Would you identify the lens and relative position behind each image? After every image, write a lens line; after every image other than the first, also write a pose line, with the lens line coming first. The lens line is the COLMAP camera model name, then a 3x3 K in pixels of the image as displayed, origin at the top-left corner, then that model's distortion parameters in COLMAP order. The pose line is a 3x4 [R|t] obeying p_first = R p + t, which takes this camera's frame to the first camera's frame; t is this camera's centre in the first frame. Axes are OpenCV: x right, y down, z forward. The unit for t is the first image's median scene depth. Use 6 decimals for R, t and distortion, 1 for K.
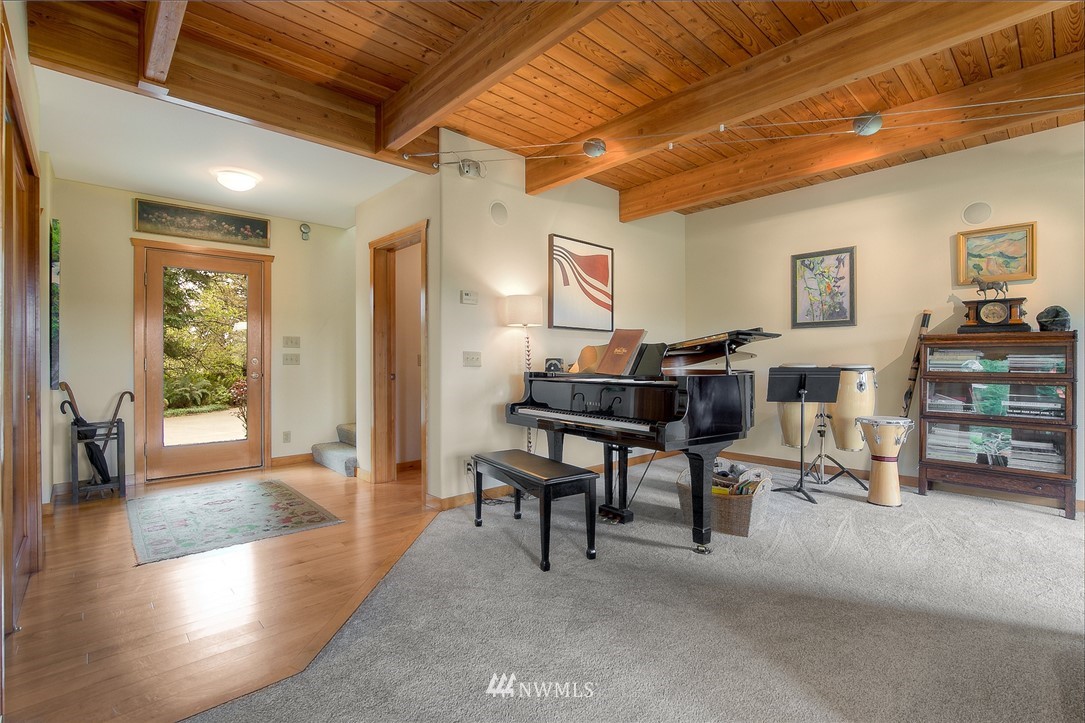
lens RADIAL K [[497.8, 0, 534.8], [0, 497.8, 361.2], [0, 0, 1]] dist [-0.017629, 0.000120]
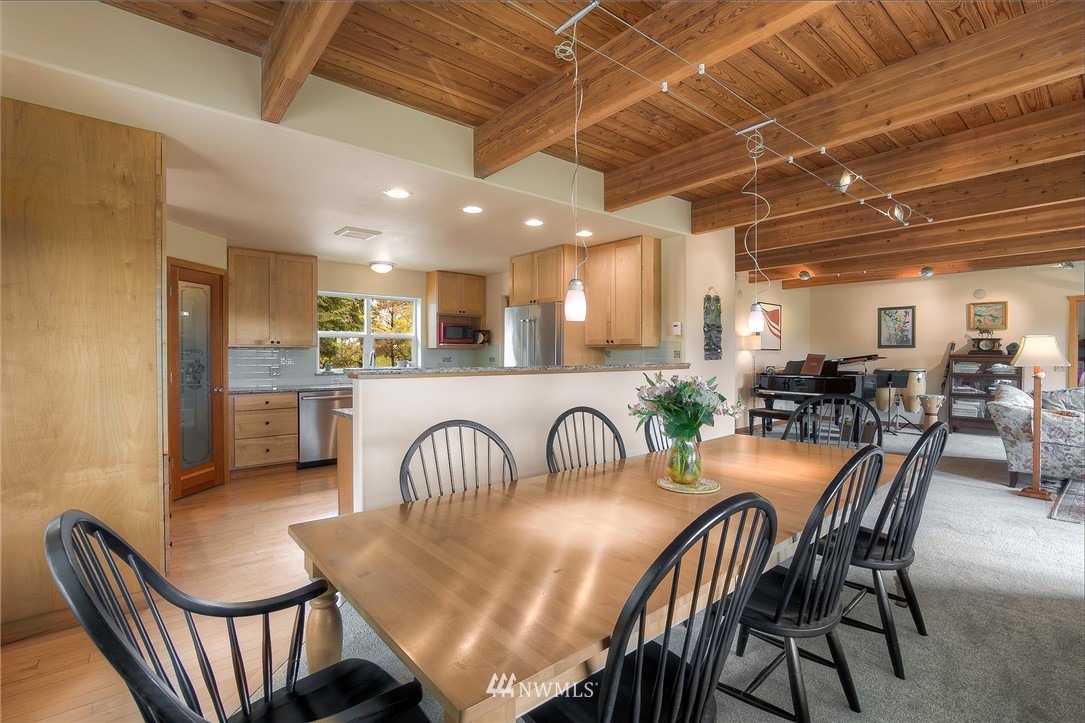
lens RADIAL K [[497.8, 0, 540.8], [0, 497.8, 360.1], [0, 0, 1]] dist [-0.017629, 0.000120]
pose [[0.999117, 0.001479, -0.041979, -0.807207], [-0.001047, 0.999946, 0.010306, -0.049957], [0.041992, -0.010253, 0.999065, -1.084919]]
